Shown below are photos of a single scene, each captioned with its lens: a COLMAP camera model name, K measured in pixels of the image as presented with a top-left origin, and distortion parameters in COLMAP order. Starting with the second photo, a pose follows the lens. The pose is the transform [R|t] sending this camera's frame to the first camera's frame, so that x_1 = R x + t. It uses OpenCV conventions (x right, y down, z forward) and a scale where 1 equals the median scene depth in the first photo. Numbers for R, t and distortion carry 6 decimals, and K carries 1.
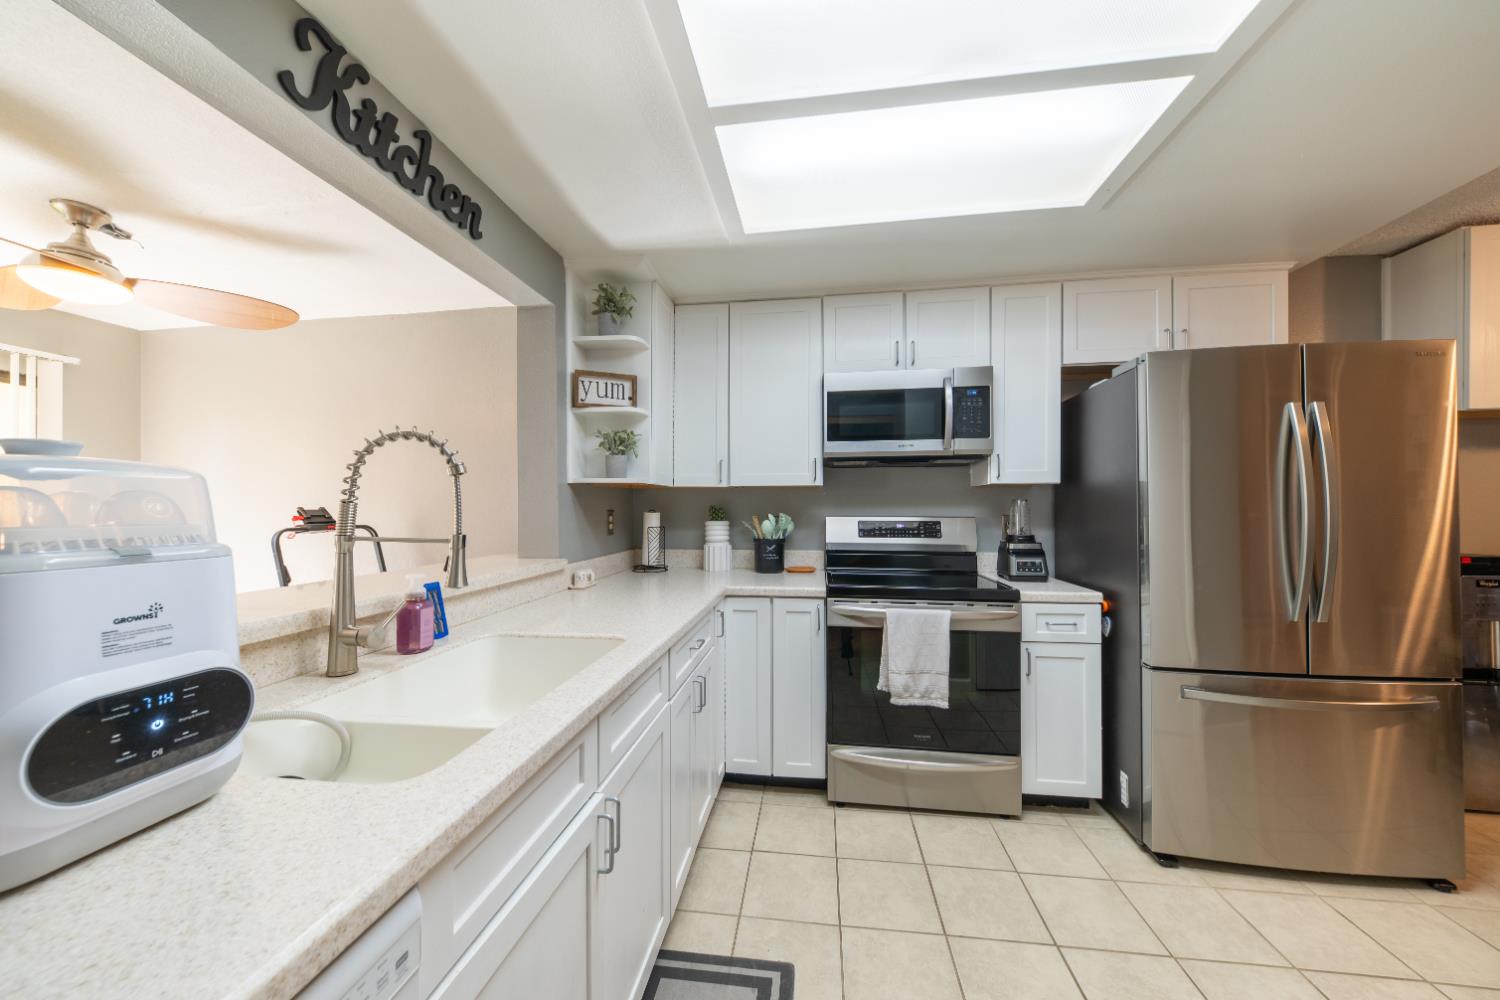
lens RADIAL K [[520.9, 0, 751.6], [0, 520.9, 504.9], [0, 0, 1]] dist [-0.000525, -0.002034]
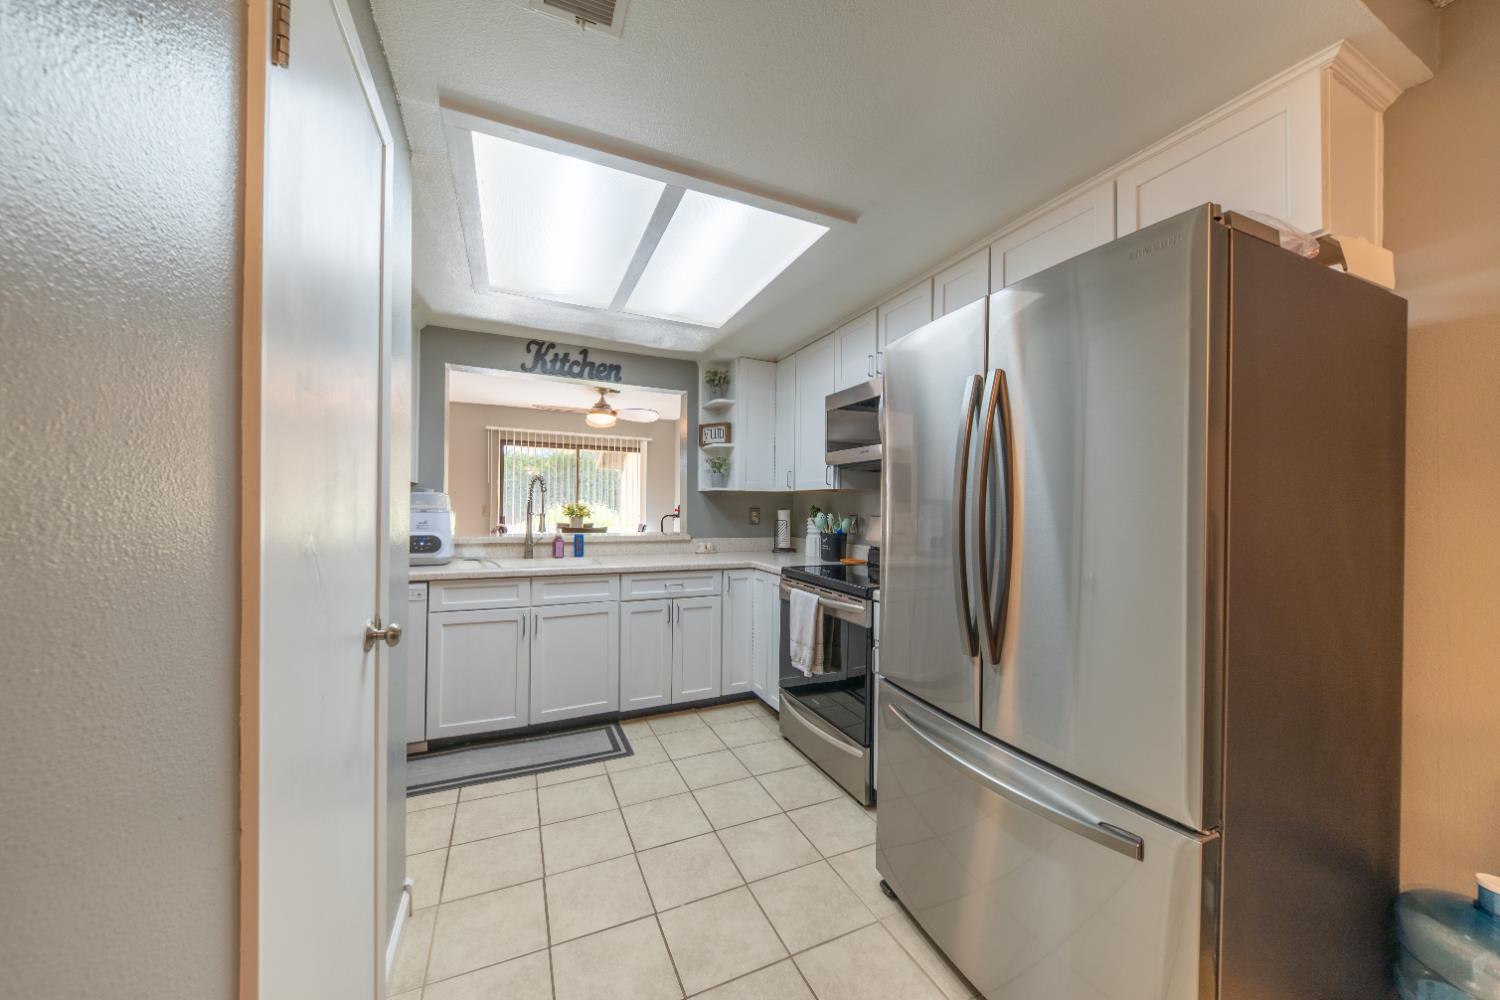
lens RADIAL K [[520.9, 0, 756.6], [0, 520.9, 504.4], [0, 0, 1]] dist [-0.000525, -0.002034]
pose [[0.539996, 0.005465, -0.841650, 1.258884], [-0.009891, 0.999951, 0.000147, -0.001159], [0.841609, 0.008245, 0.540024, 0.248305]]
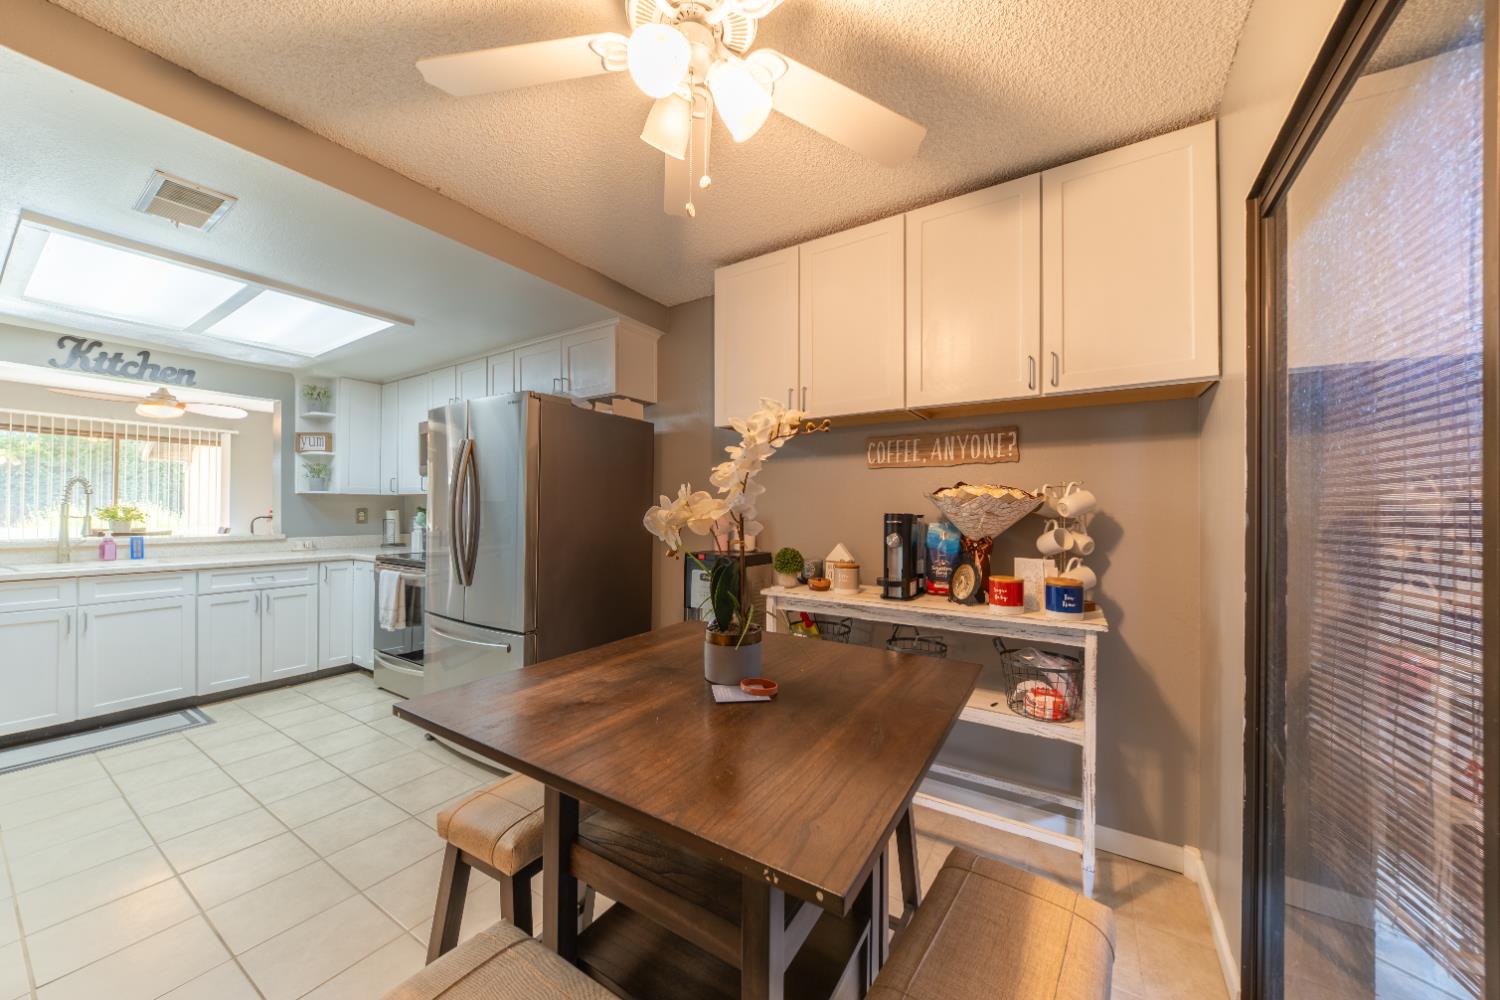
lens RADIAL K [[520.9, 0, 748.9], [0, 520.9, 504.8], [0, 0, 1]] dist [-0.000525, -0.002034]
pose [[0.911001, 0.005633, -0.412366, 1.991538], [-0.007210, 0.999971, -0.002267, -0.011117], [0.412341, 0.005039, 0.911015, -0.025474]]
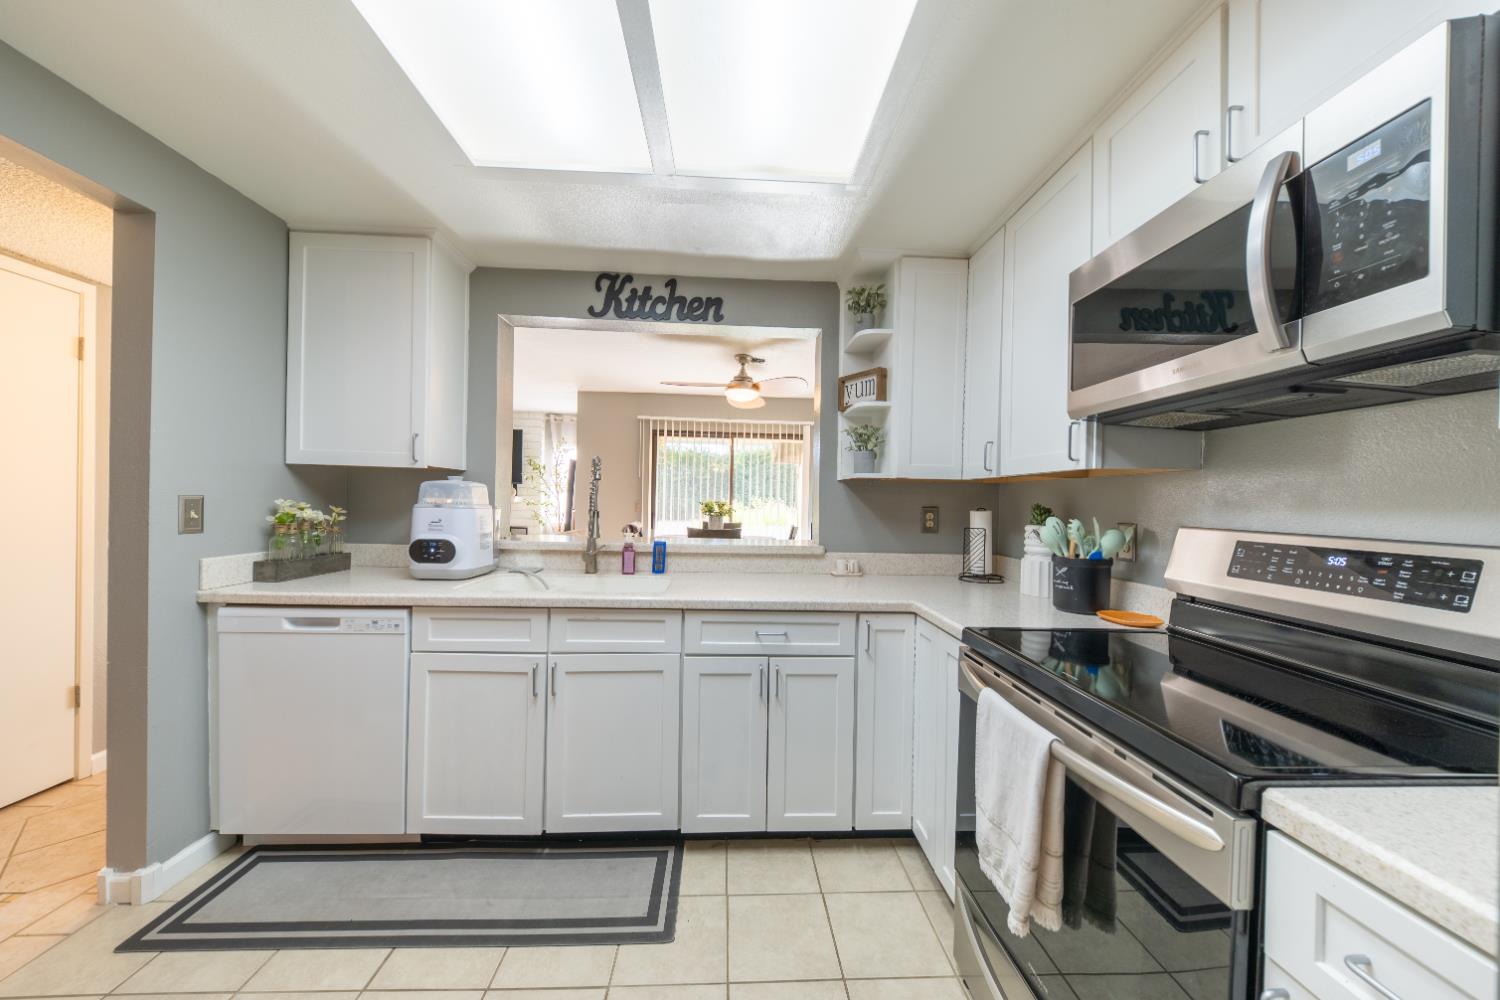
lens RADIAL K [[520.9, 0, 751.2], [0, 520.9, 505.2], [0, 0, 1]] dist [-0.000525, -0.002034]
pose [[0.180390, 0.013711, -0.983500, 0.757130], [-0.016914, 0.999798, 0.010836, 0.002421], [0.983450, 0.014680, 0.180586, 0.648345]]
